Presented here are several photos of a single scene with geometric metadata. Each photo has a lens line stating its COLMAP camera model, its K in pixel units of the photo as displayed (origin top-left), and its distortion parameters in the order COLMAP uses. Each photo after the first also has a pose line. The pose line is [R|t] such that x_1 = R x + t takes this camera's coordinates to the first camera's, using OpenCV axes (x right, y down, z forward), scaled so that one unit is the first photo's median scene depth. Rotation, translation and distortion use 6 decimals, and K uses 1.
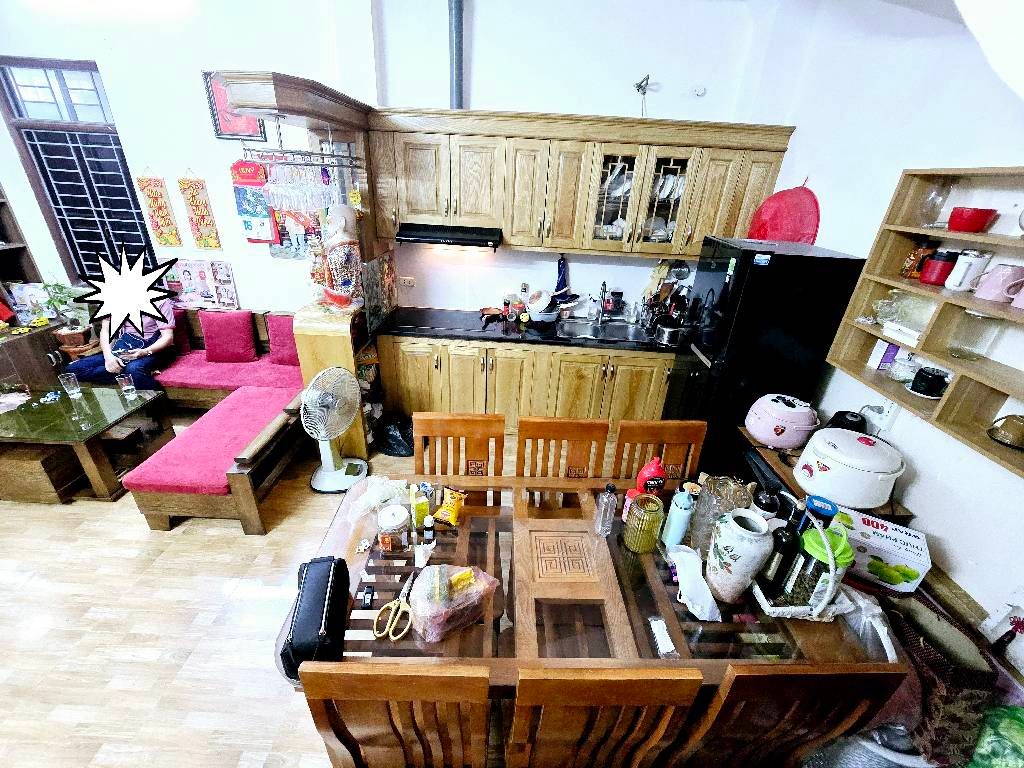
lens RADIAL K [[416.0, 0, 507.4], [0, 416.0, 377.4], [0, 0, 1]] dist [-0.013382, 0.003397]
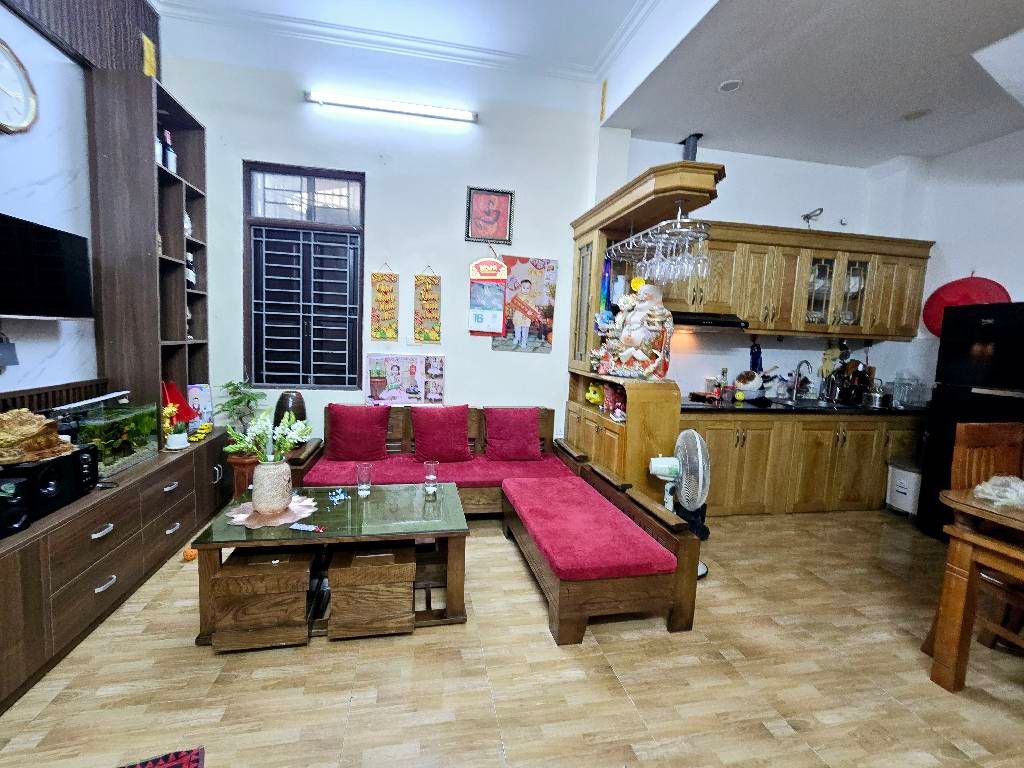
lens RADIAL K [[433.2, 0, 493.4], [0, 433.2, 375.6], [0, 0, 1]] dist [-0.004669, 0.000345]
pose [[0.977665, -0.028477, 0.208233, -0.824165], [0.097923, 0.938387, -0.331422, 0.113647], [-0.185965, 0.344410, 0.920216, 0.079505]]
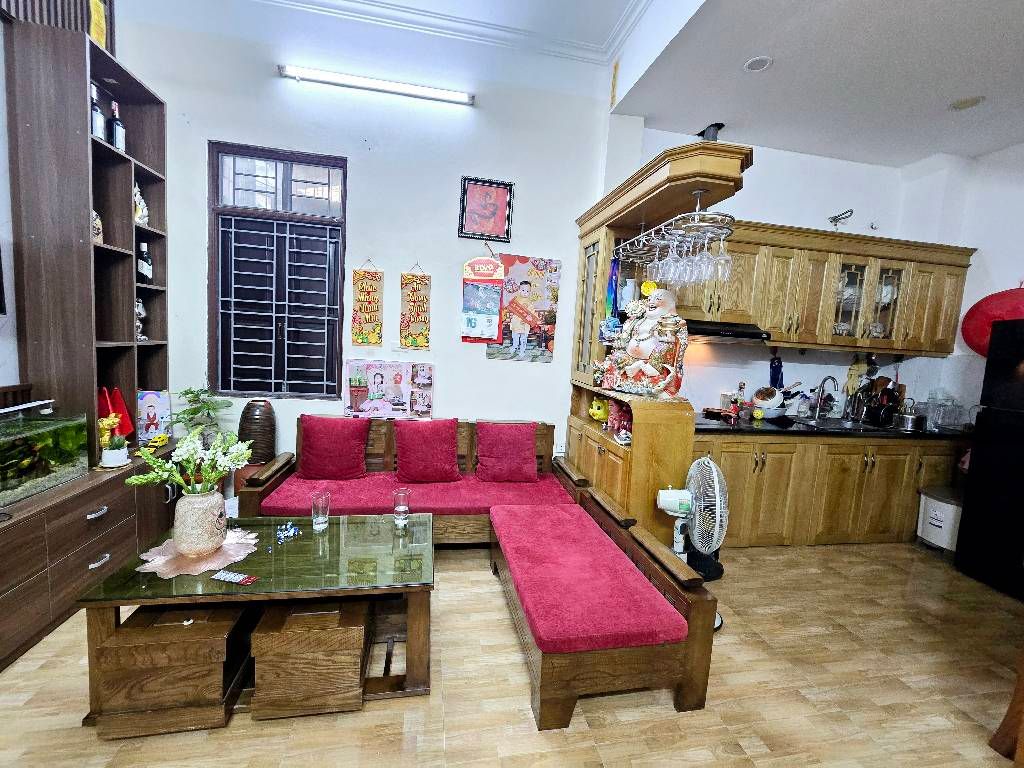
lens RADIAL K [[424.9, 0, 507.2], [0, 424.9, 378.3], [0, 0, 1]] dist [-0.010340, 0.004057]
pose [[0.978187, -0.008626, 0.207546, -0.754362], [0.078588, 0.940242, -0.331315, 0.059482], [-0.192286, 0.340399, 0.920410, 0.176046]]
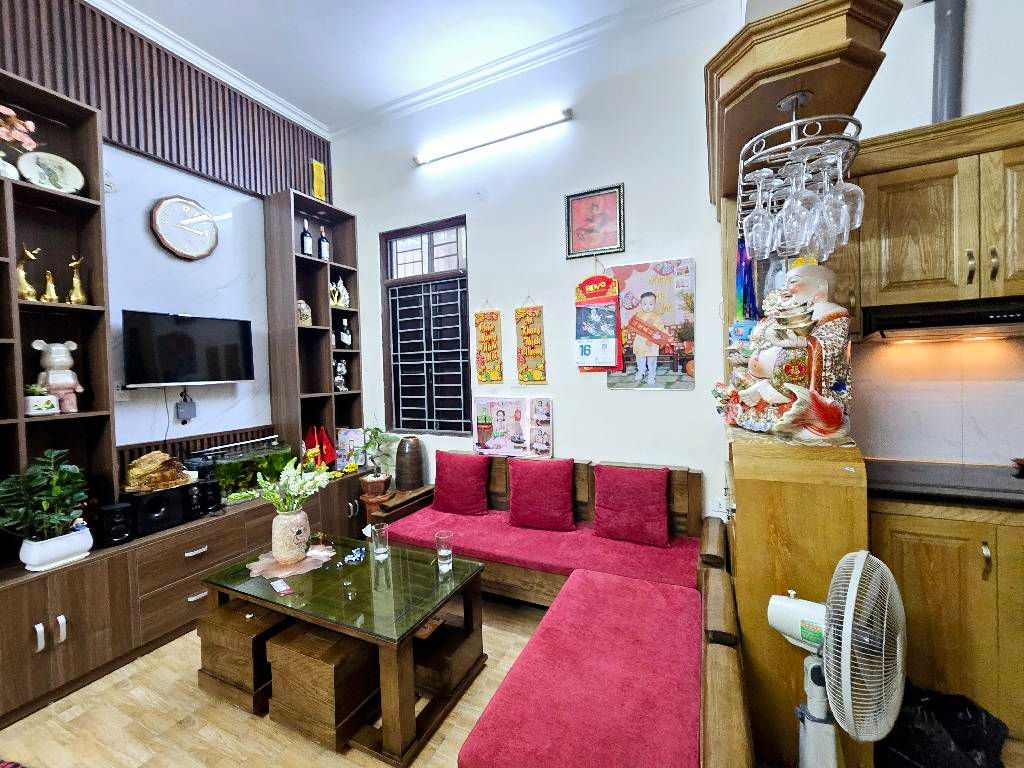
lens RADIAL K [[424.9, 0, 507.2], [0, 424.9, 378.3], [0, 0, 1]] dist [-0.010340, 0.004057]
pose [[0.906701, -0.067299, -0.416371, -0.432363], [-0.113783, 0.911558, -0.395114, 0.022968], [0.406137, 0.405626, 0.818853, 0.292310]]
